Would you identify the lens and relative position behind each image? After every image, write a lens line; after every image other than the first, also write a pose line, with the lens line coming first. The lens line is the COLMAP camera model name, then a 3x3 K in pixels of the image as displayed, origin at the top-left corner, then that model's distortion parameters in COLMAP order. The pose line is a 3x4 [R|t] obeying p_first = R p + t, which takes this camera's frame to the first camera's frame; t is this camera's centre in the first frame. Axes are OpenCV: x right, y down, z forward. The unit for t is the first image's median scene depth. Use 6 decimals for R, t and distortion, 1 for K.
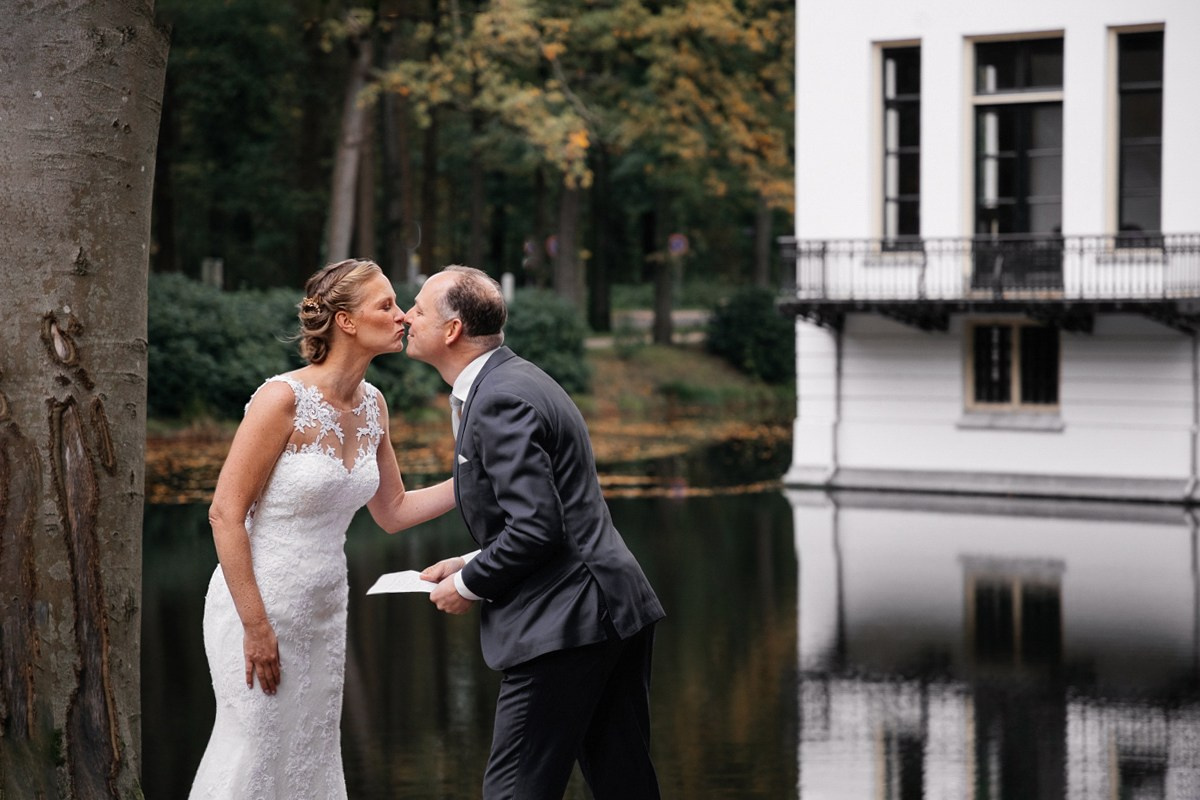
lens RADIAL K [[3443.1, 0, 639.9], [0, 3443.1, 399.0], [0, 0, 1]] dist [0.704196, -0.150779]
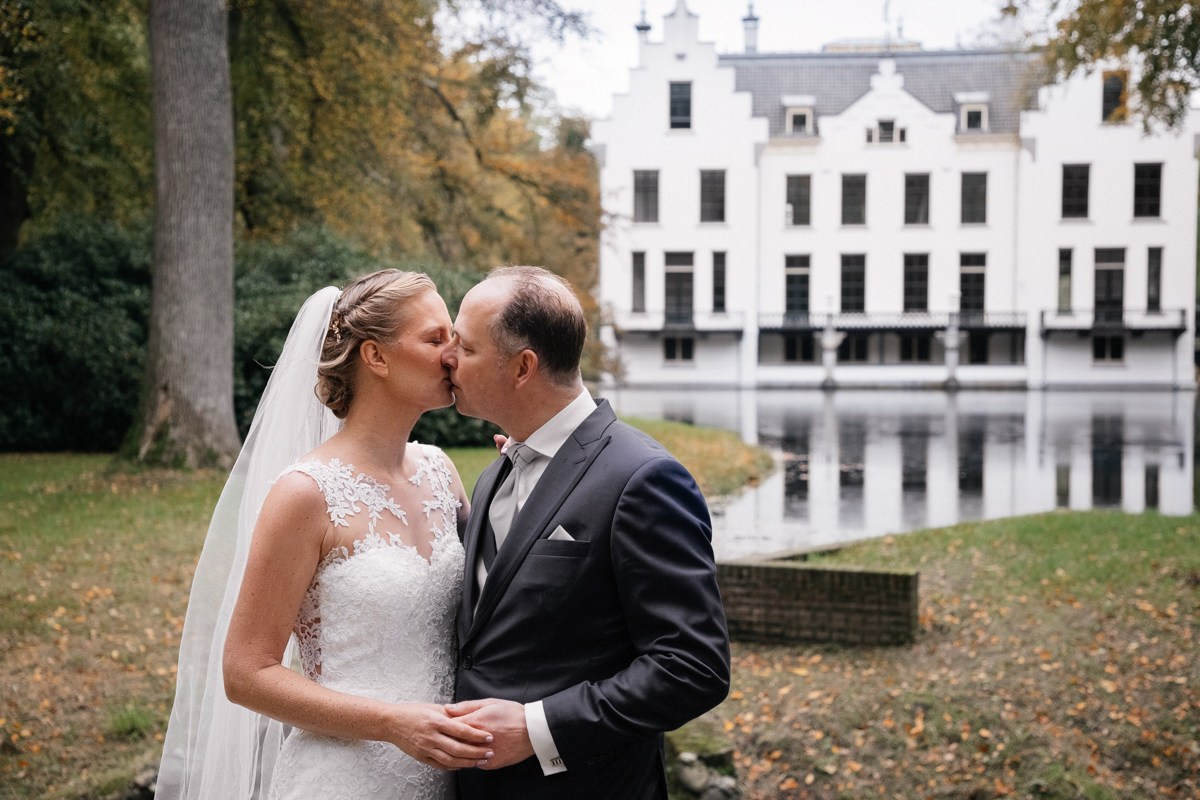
lens RADIAL K [[1781.7, 0, 600.0], [0, 1781.7, 400.0], [0, 0, 1]] dist [0.230280, -0.059801]
pose [[0.838532, -0.007585, 0.544800, -0.854221], [0.013580, 0.999883, -0.006981, 0.048111], [-0.544683, 0.013252, 0.838537, -0.376308]]
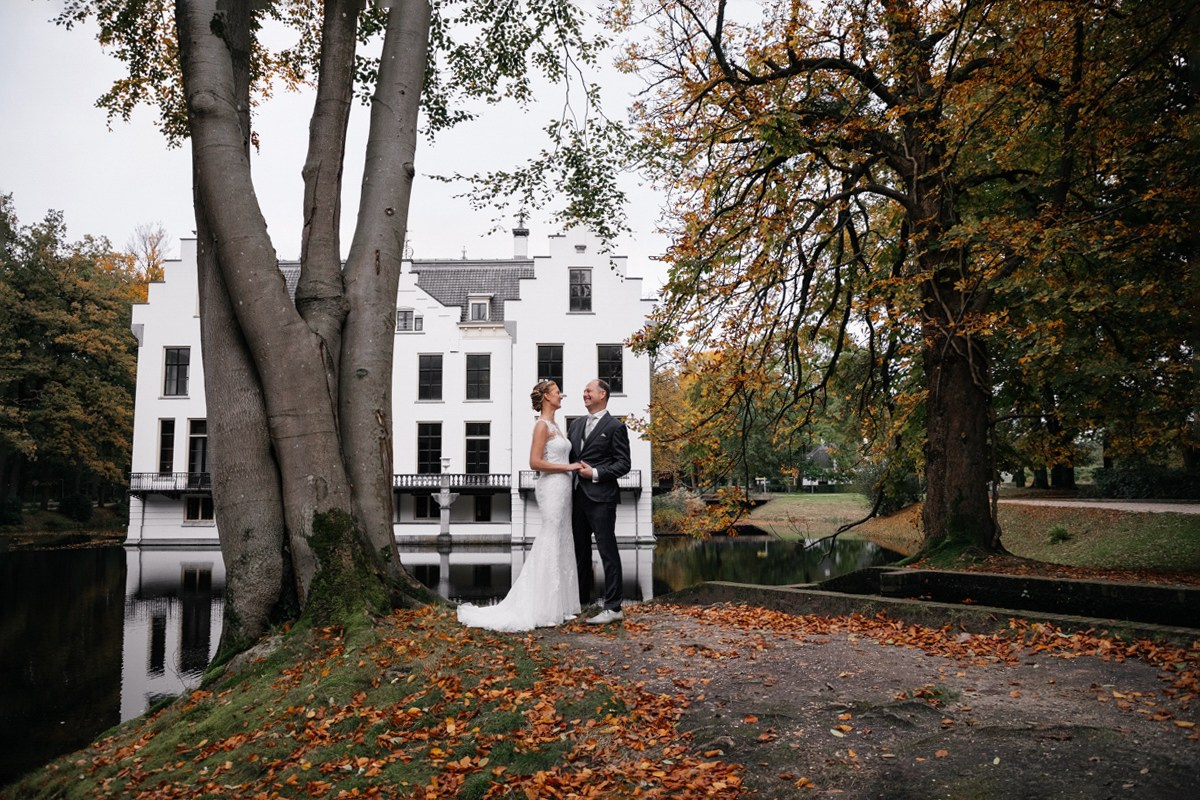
lens RADIAL K [[829.2, 0, 606.4], [0, 829.2, 399.5], [0, 0, 1]] dist [-0.067821, 0.042991]
pose [[0.788638, 0.070200, 0.610838, -0.083427], [0.026552, 0.988646, -0.147901, 0.014574], [-0.614285, 0.132860, 0.777819, 0.058178]]
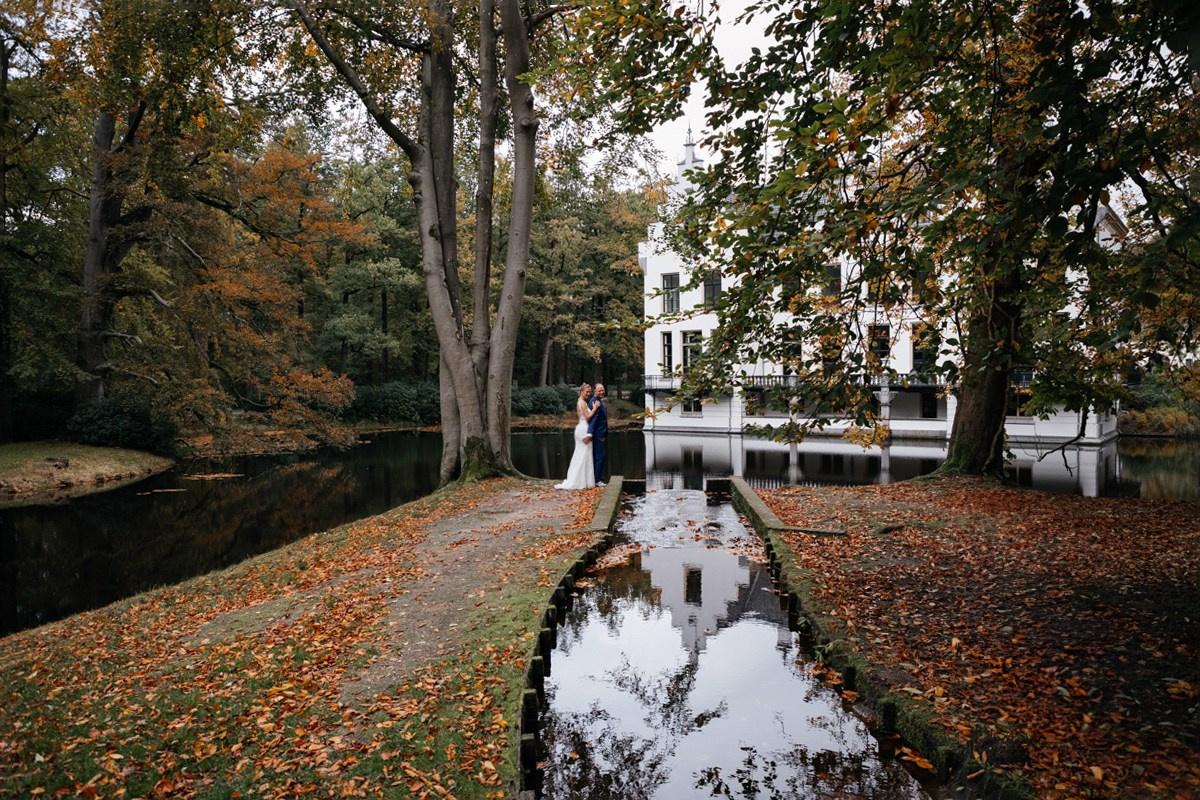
lens RADIAL K [[875.0, 0, 605.0], [0, 875.0, 403.1], [0, 0, 1]] dist [-0.073448, 0.059926]
pose [[0.999820, -0.003504, -0.018667, 0.014758], [0.003282, 0.999924, -0.011909, 0.003431], [0.018707, 0.011846, 0.999755, -0.138537]]
